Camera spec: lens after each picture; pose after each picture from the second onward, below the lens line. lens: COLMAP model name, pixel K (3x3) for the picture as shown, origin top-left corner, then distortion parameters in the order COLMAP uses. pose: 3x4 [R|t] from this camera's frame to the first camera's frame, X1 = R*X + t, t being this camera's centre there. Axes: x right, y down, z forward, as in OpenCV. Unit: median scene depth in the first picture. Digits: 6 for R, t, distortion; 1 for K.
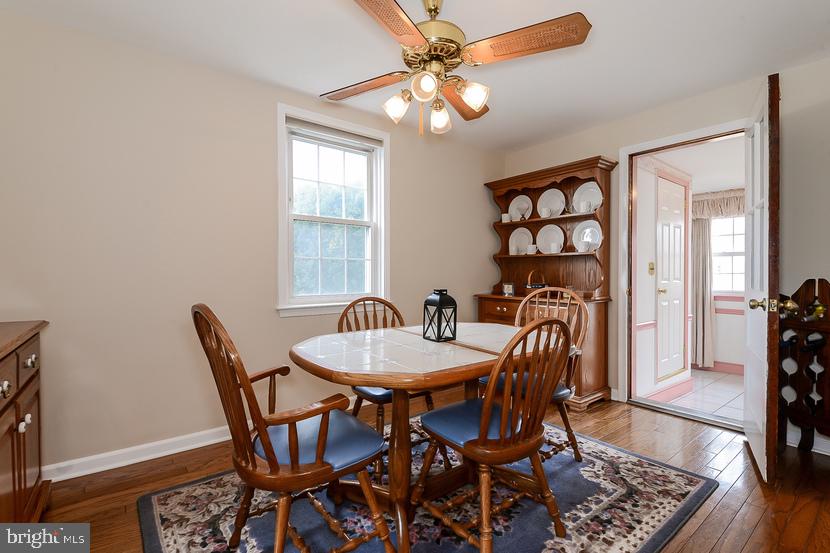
lens RADIAL K [[383.4, 0, 435.7], [0, 383.4, 279.1], [0, 0, 1]] dist [0.023958, -0.020818]
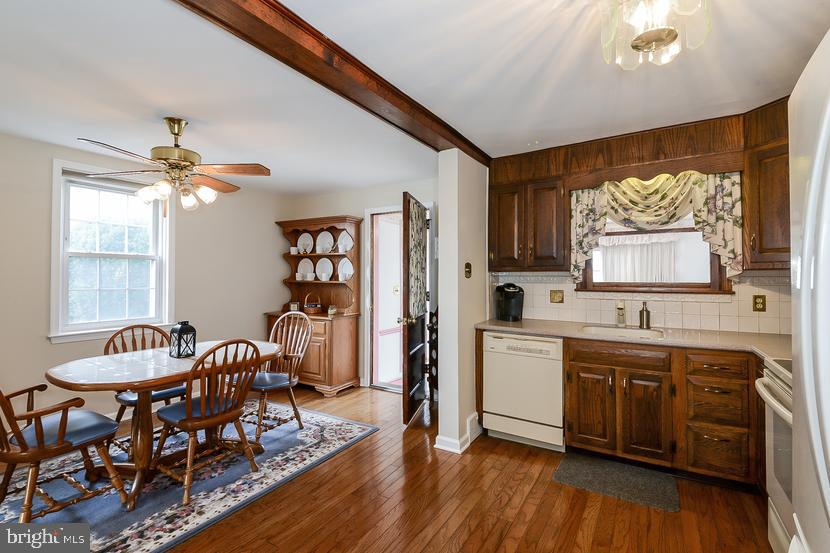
lens RADIAL K [[383.4, 0, 453.9], [0, 383.4, 271.6], [0, 0, 1]] dist [0.023958, -0.020818]
pose [[0.935725, 0.001808, 0.352725, 0.340609], [0.004839, 0.999827, -0.017962, -0.096265], [-0.352697, 0.018514, 0.935555, -0.541278]]
